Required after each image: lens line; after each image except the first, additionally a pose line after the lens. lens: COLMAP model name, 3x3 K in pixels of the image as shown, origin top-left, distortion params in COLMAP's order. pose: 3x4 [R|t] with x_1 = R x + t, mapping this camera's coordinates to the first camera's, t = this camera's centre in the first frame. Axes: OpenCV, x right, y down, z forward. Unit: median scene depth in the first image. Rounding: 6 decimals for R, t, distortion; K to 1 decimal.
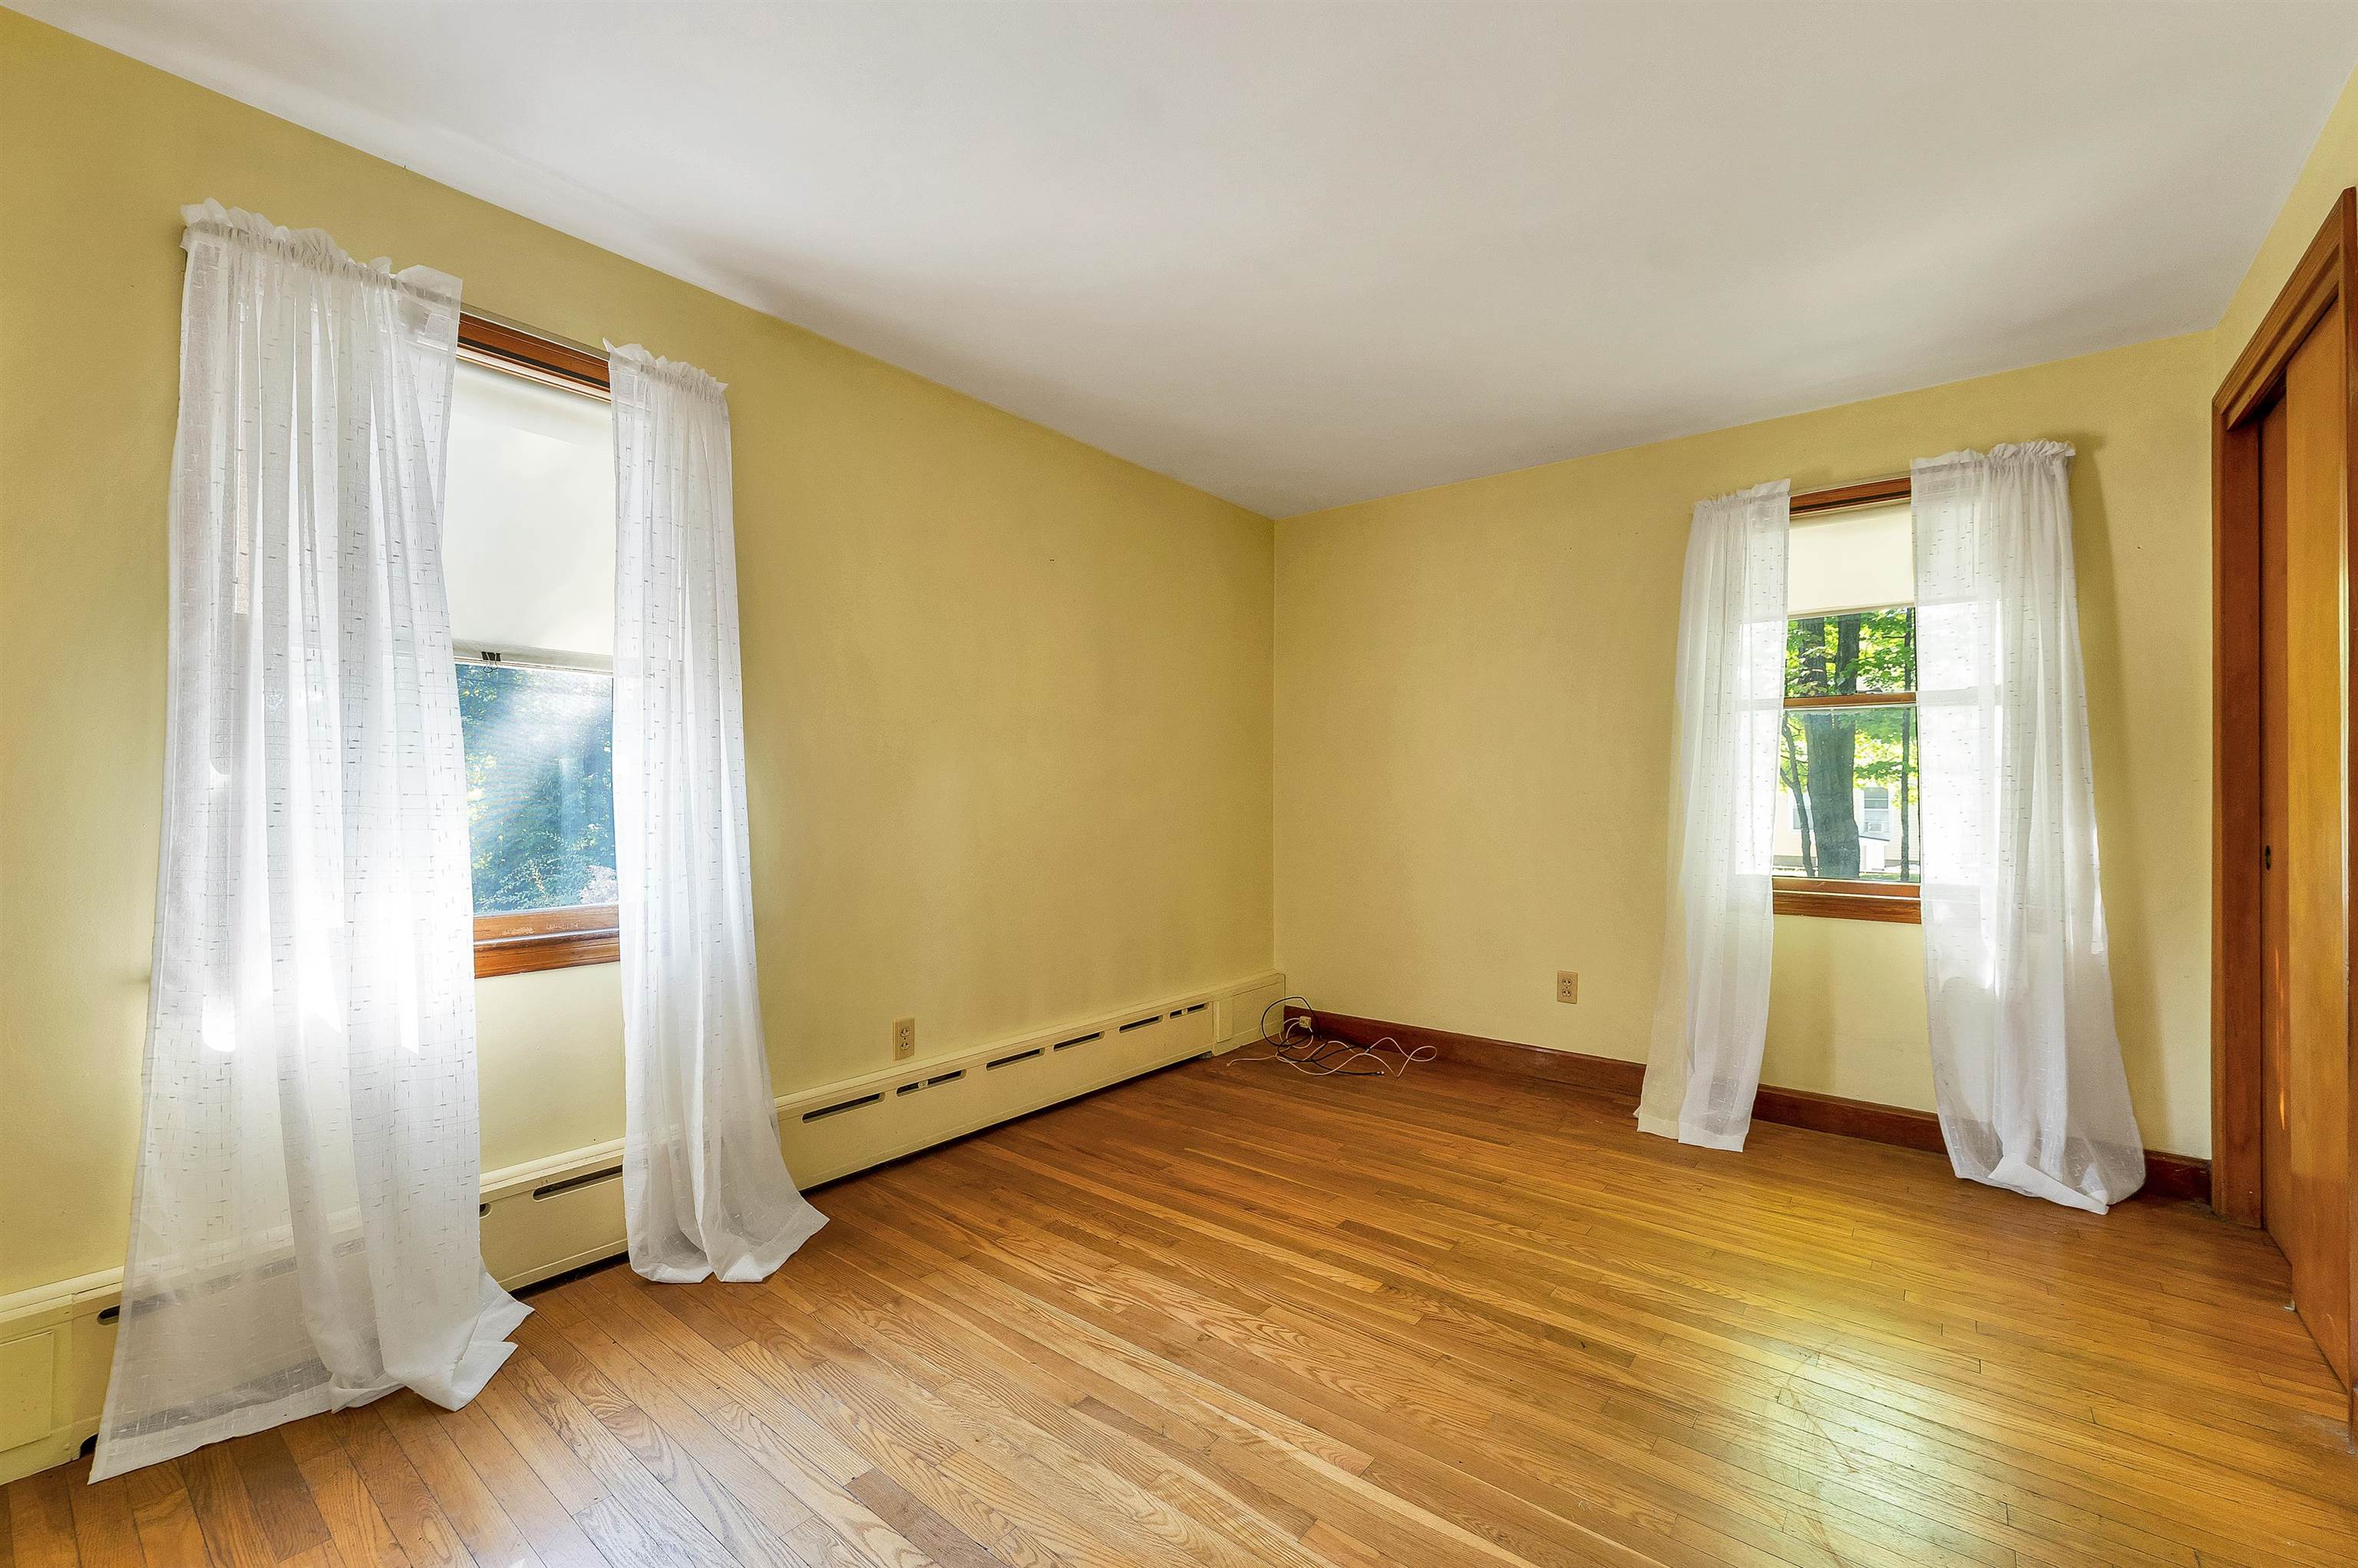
lens RADIAL K [[982.7, 0, 1170.4], [0, 982.7, 786.5], [0, 0, 1]] dist [0.003214, -0.000229]
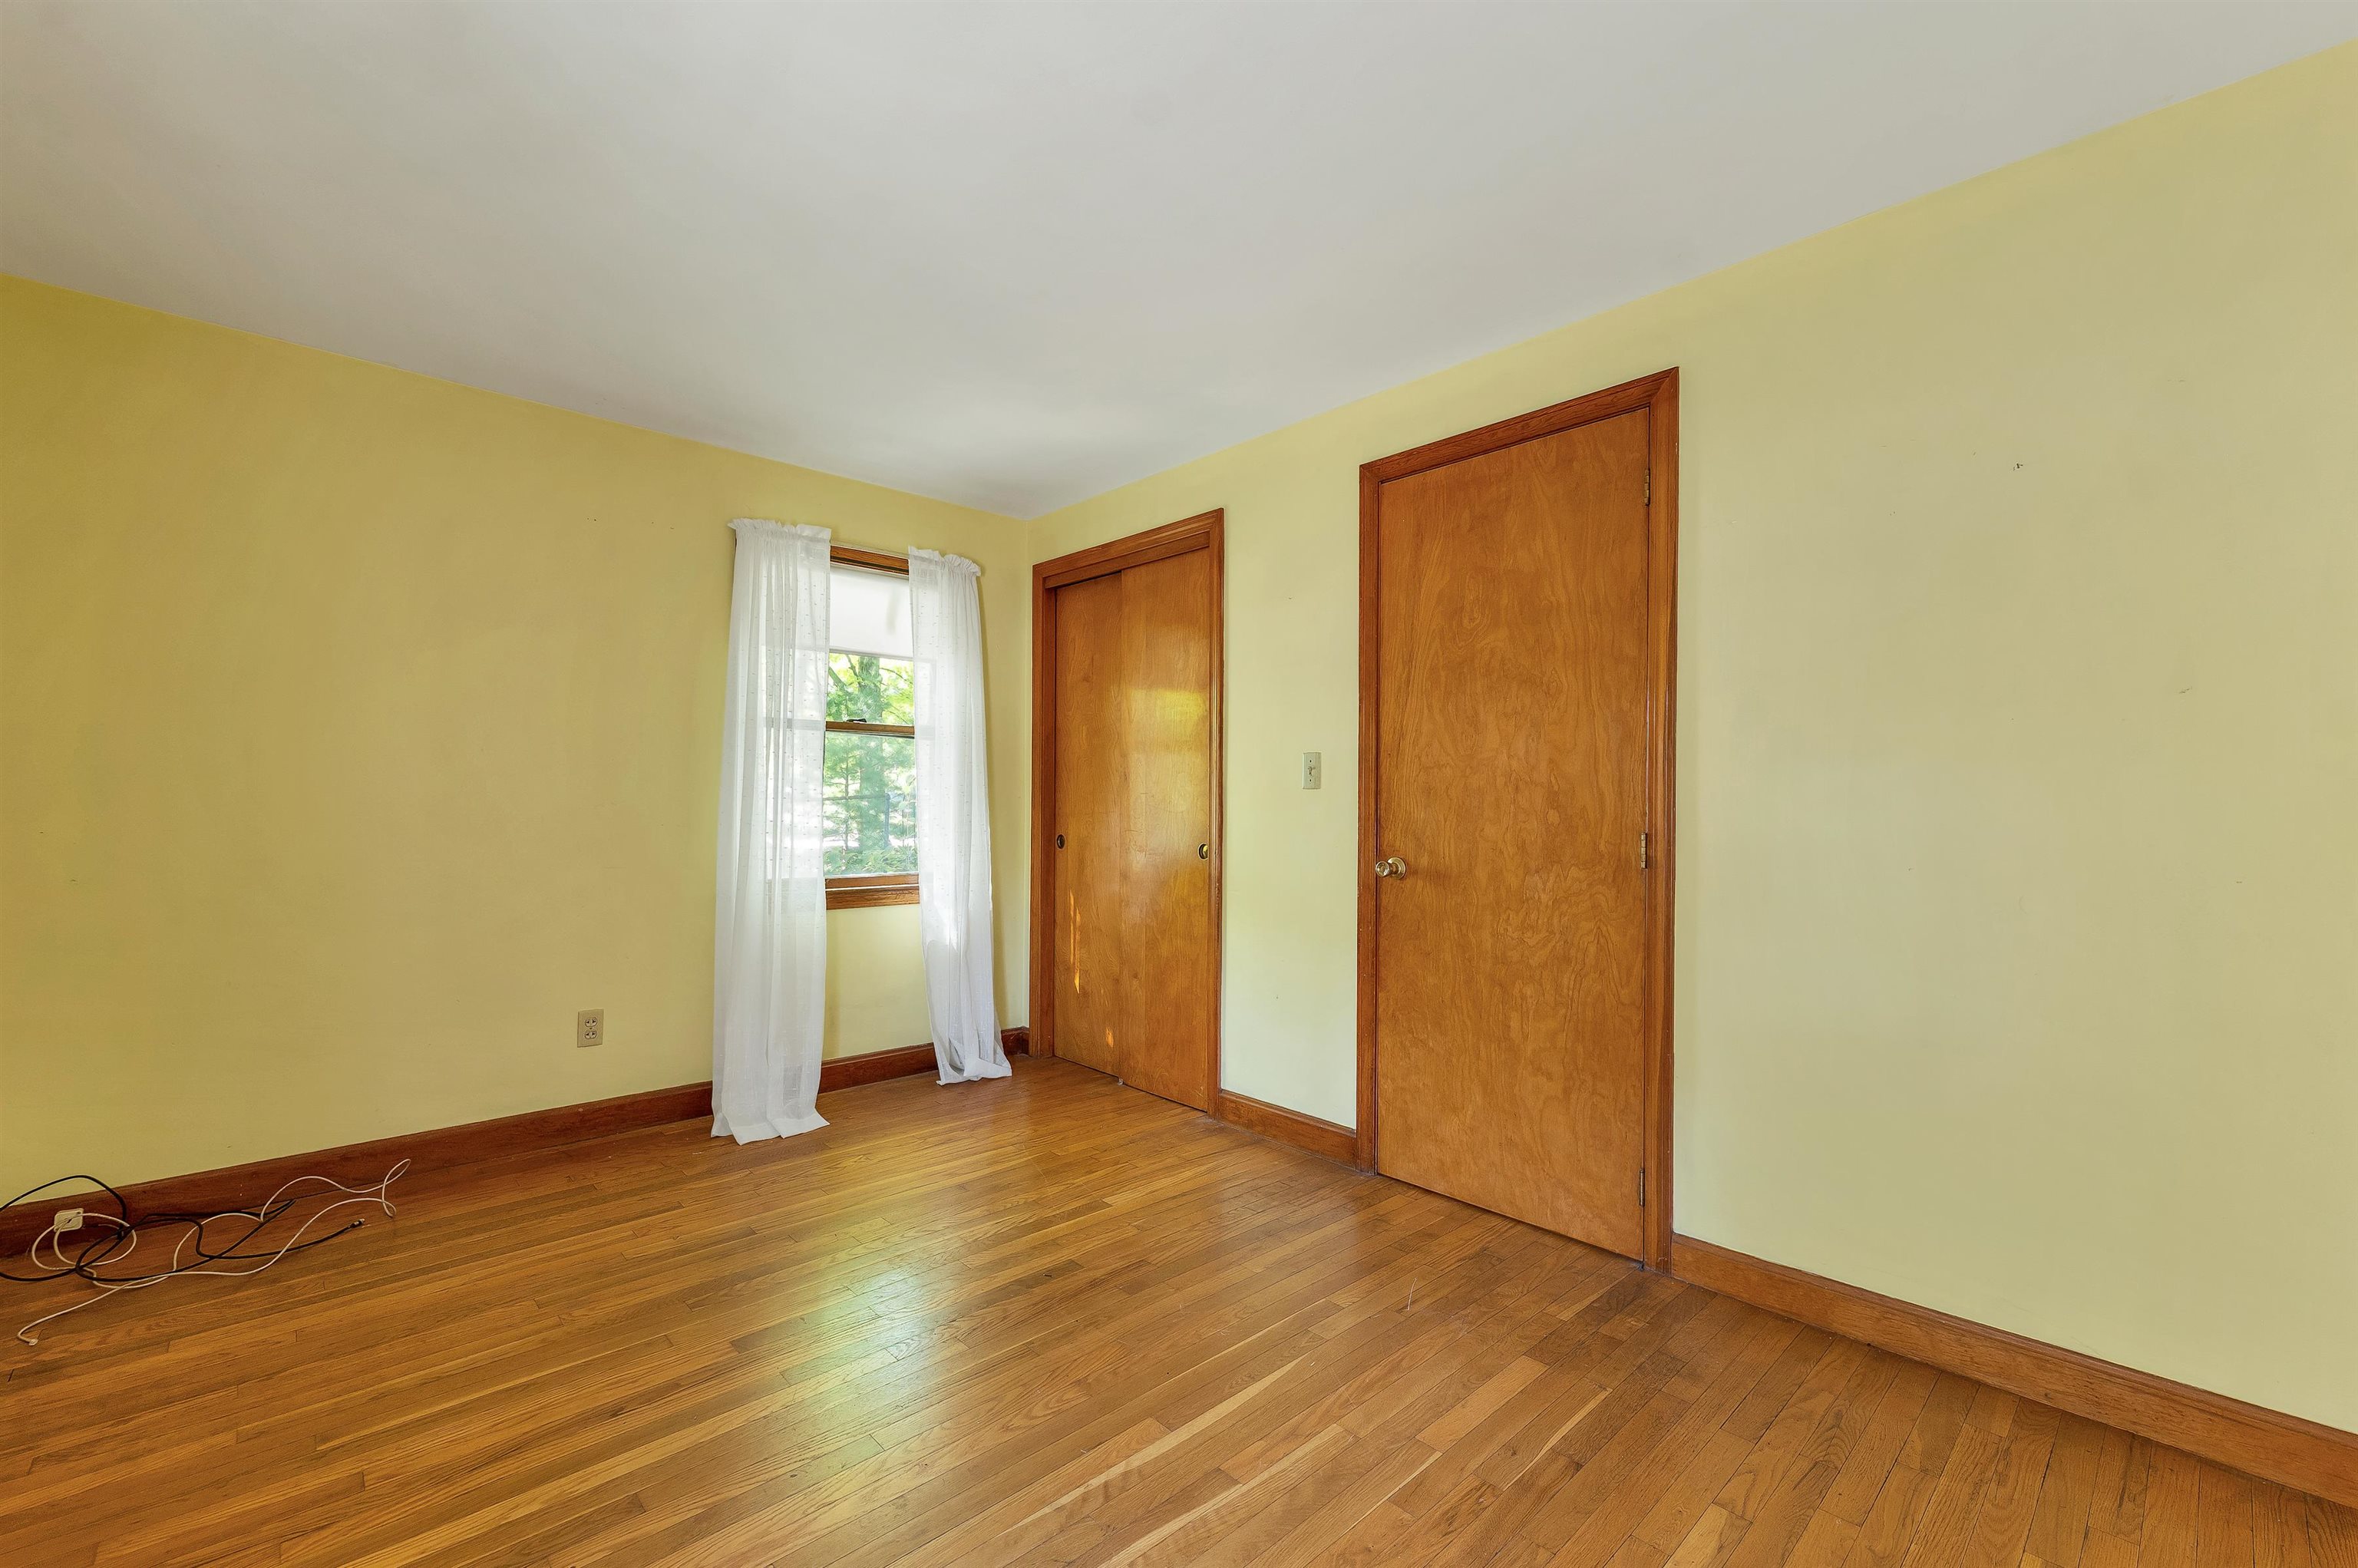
lens RADIAL K [[978.0, 0, 1193.2], [0, 978.0, 815.4], [0, 0, 1]] dist [0.001968, 0.000158]
pose [[0.138082, -0.015775, 0.990295, -0.482758], [-0.007827, 0.999825, 0.017019, -0.003222], [-0.990390, -0.010101, 0.137935, 0.458186]]
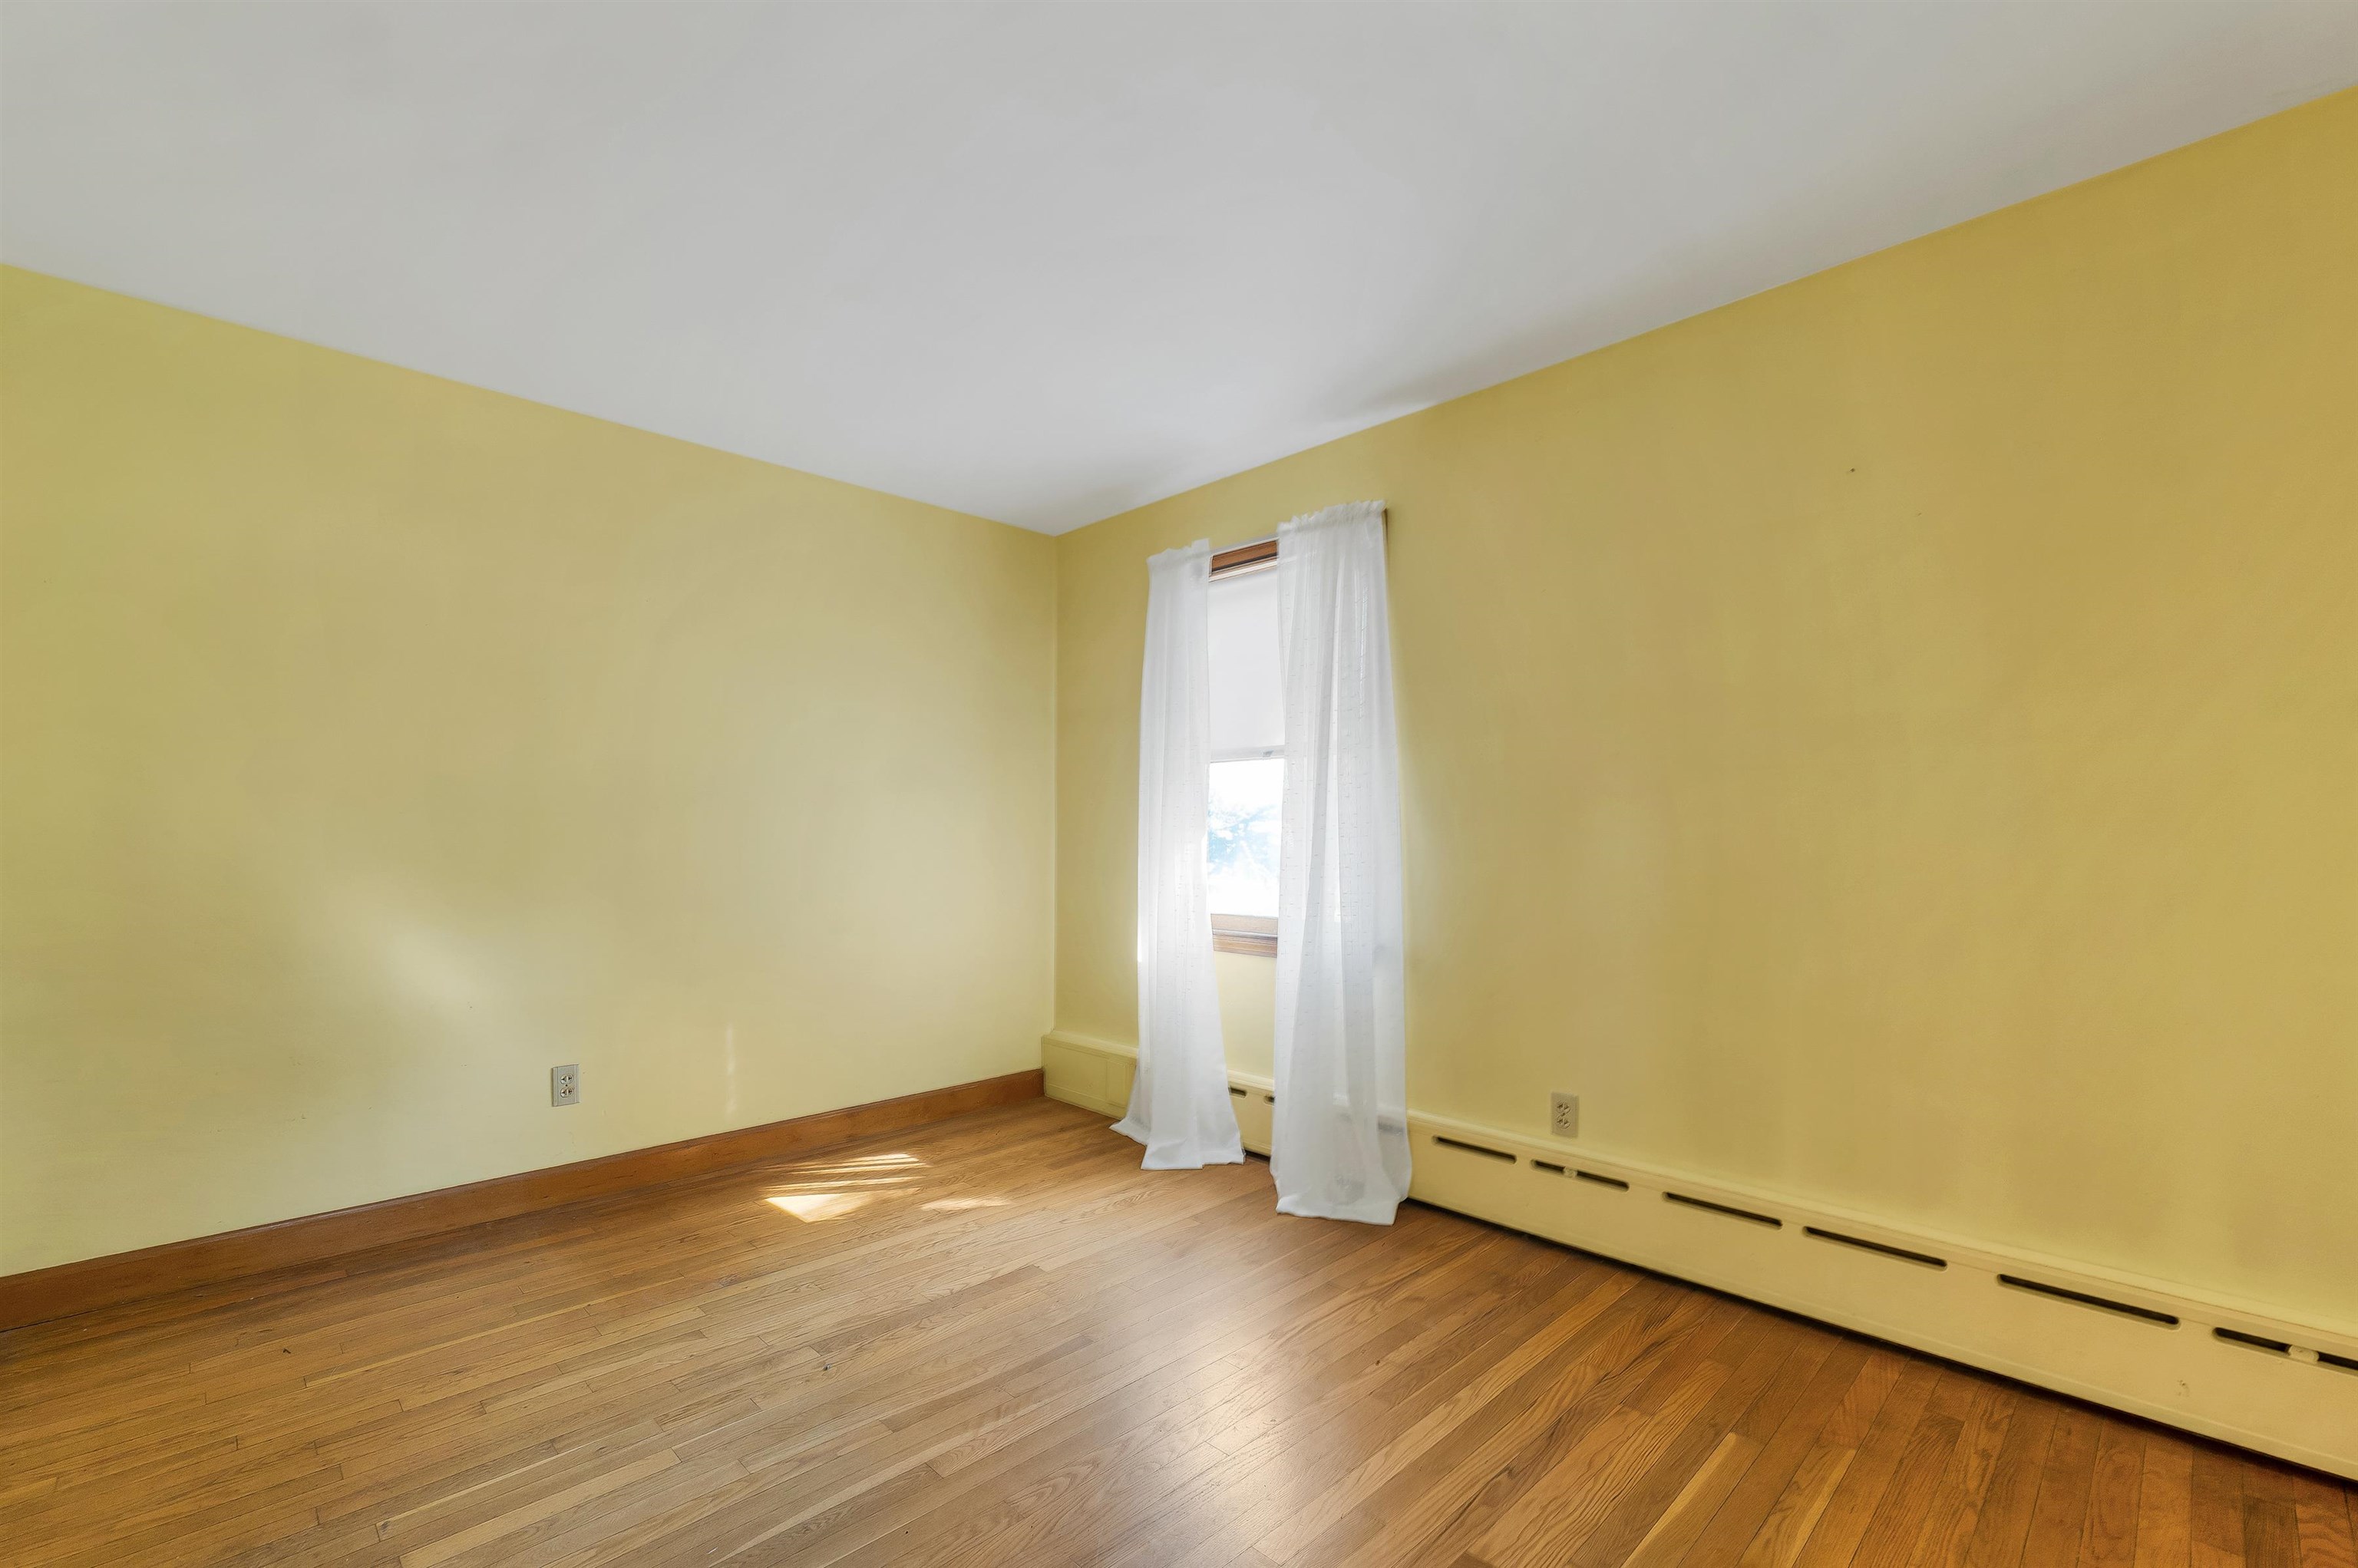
lens RADIAL K [[996.5, 0, 1173.0], [0, 996.5, 866.3], [0, 0, 1]] dist [0.002252, 0.000032]
pose [[-0.118583, 0.021952, -0.992701, 0.681792], [0.000463, 0.999757, 0.022052, 0.010745], [0.992944, 0.002155, -0.118564, 0.770552]]
